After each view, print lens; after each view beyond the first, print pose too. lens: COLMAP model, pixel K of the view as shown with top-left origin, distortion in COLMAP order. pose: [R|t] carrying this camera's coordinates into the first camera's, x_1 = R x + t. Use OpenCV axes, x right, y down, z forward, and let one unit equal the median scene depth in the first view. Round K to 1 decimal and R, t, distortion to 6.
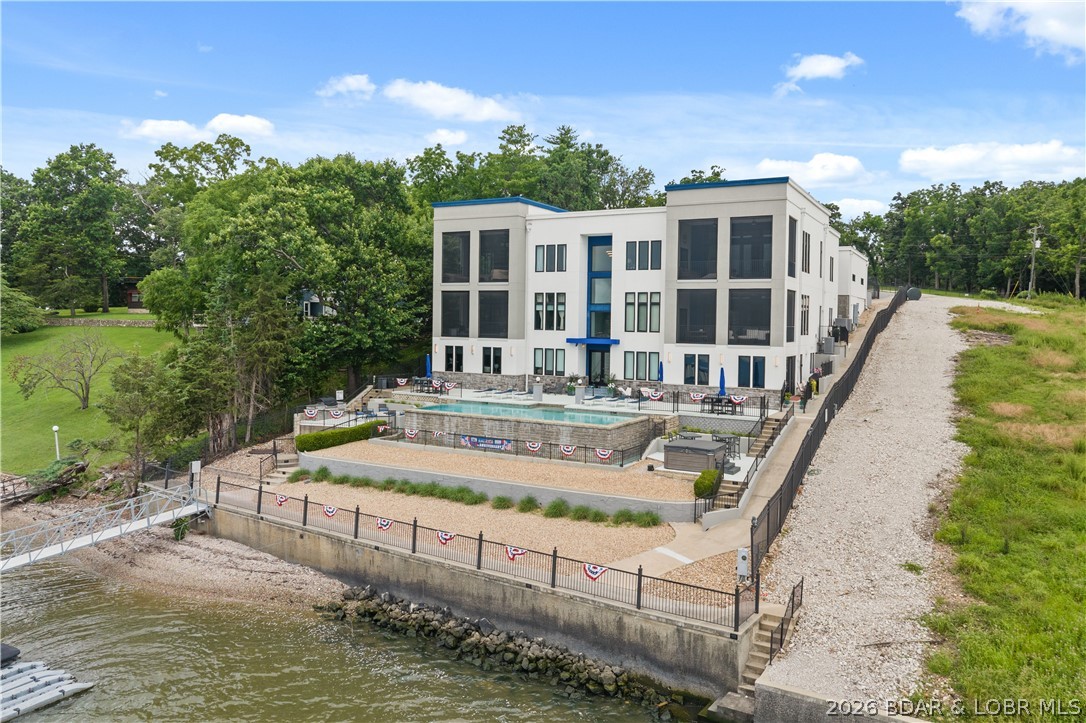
lens RADIAL K [[774.8, 0, 543.0], [0, 774.8, 361.5], [0, 0, 1]] dist [-0.001167, -0.000625]
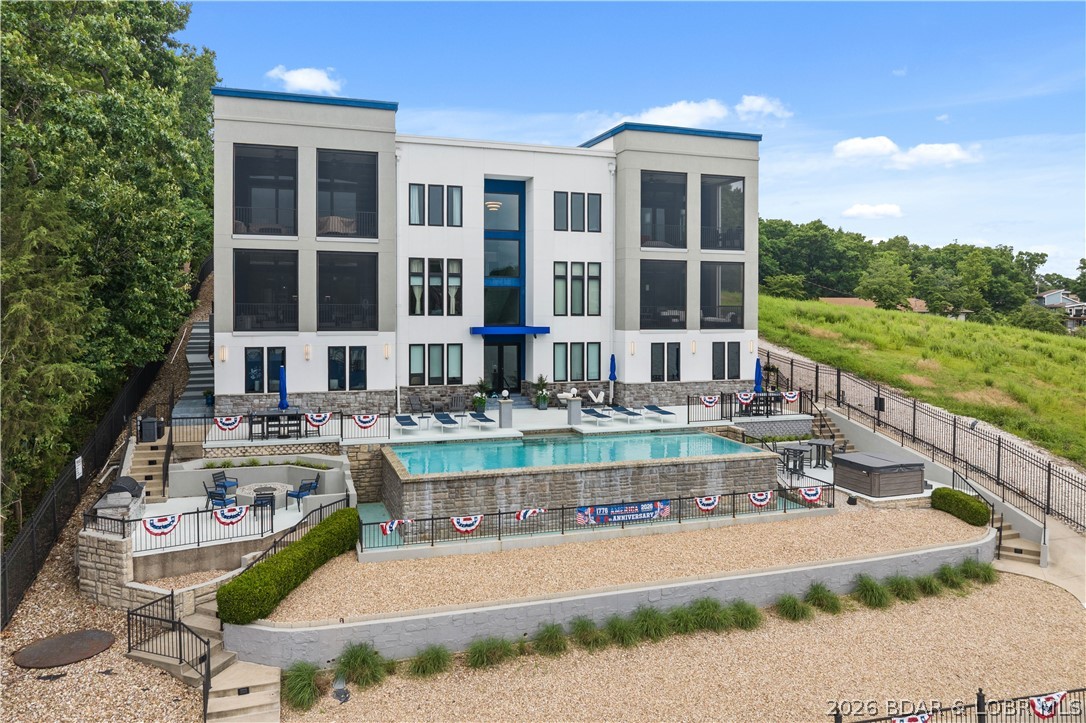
lens RADIAL K [[792.7, 0, 542.9], [0, 792.7, 304.1], [0, 0, 1]] dist [-0.014102, -0.004182]
pose [[0.667505, -0.011094, 0.744522, -0.439966], [0.041510, 0.998889, -0.022331, -0.032626], [-0.743447, 0.045811, 0.667224, 0.504078]]
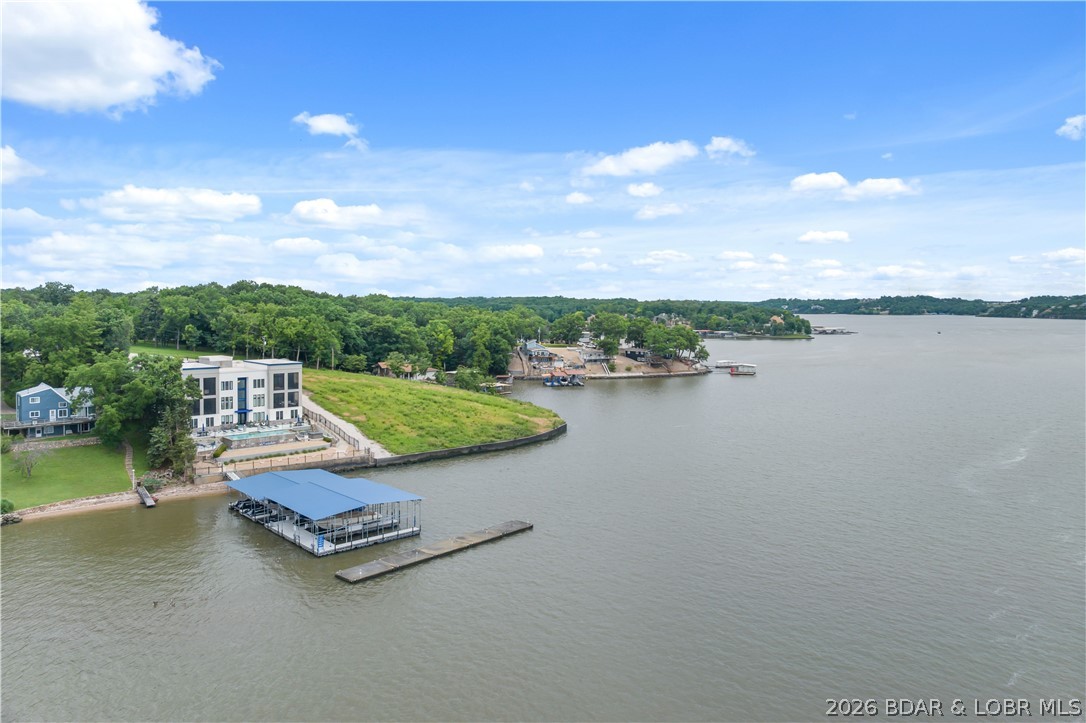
lens RADIAL K [[792.7, 0, 542.9], [0, 792.7, 304.1], [0, 0, 1]] dist [-0.014102, -0.004182]
pose [[0.327285, -0.015191, 0.944803, -2.592652], [0.053247, 0.998578, -0.002390, -0.390913], [-0.943424, 0.051090, 0.327629, -1.247281]]
